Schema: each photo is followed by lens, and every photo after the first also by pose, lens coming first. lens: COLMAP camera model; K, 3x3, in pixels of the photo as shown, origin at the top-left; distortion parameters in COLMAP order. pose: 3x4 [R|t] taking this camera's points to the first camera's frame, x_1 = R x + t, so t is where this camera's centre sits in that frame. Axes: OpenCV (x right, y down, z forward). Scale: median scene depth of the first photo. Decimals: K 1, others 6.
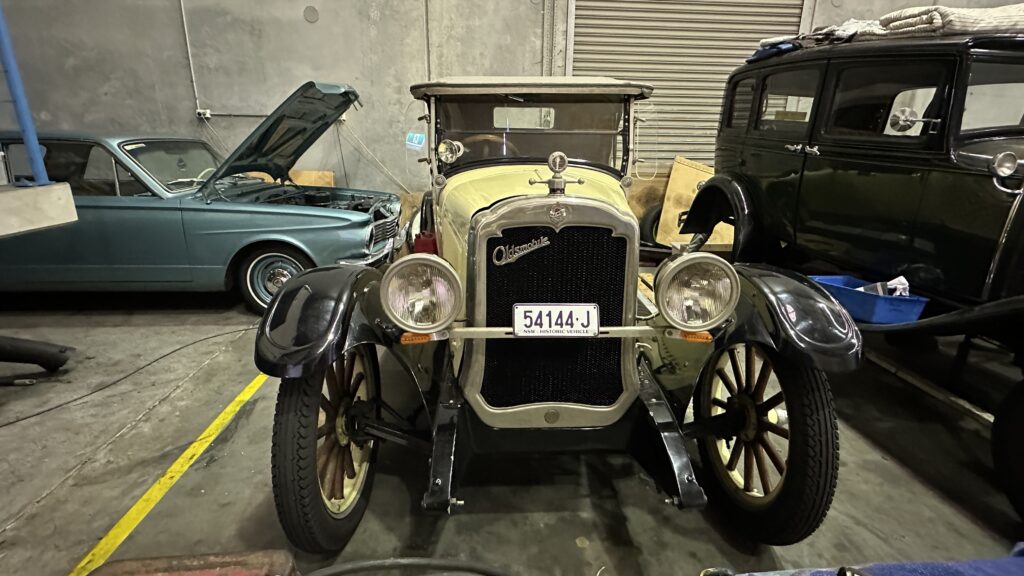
lens RADIAL K [[466.4, 0, 509.7], [0, 466.4, 285.2], [0, 0, 1]] dist [0.000271, -0.000414]
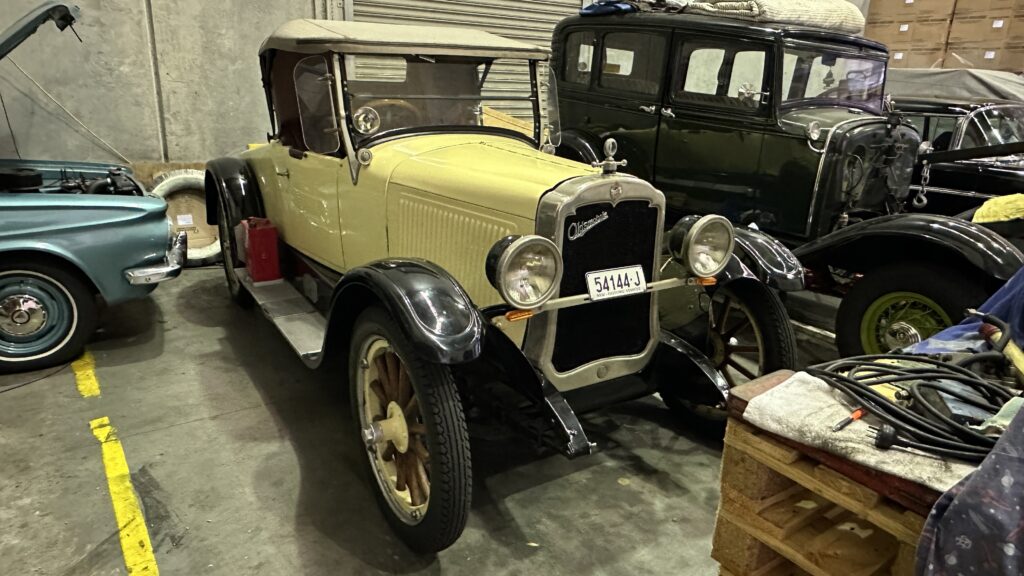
lens RADIAL K [[669.7, 0, 512.0], [0, 669.7, 288.0], [0, 0, 1]] dist [0.000346, 0.001648]
pose [[0.864923, -0.130548, 0.484630, -0.623729], [0.120249, 0.991358, 0.052440, -0.020326], [-0.487287, 0.012920, 0.873146, -0.219035]]
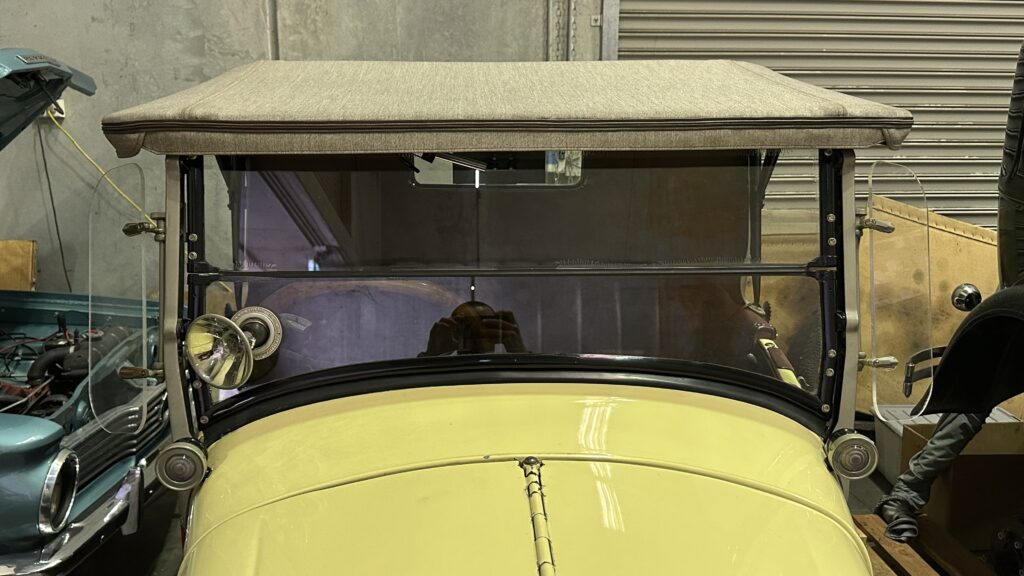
lens RADIAL K [[946.1, 0, 512.0], [0, 946.1, 288.0], [0, 0, 1]] dist [0.011256, 0.001350]
pose [[0.999666, -0.005130, 0.025314, 0.035902], [0.007743, 0.994521, -0.104254, -0.307781], [-0.024641, 0.104415, 0.994228, 0.490024]]
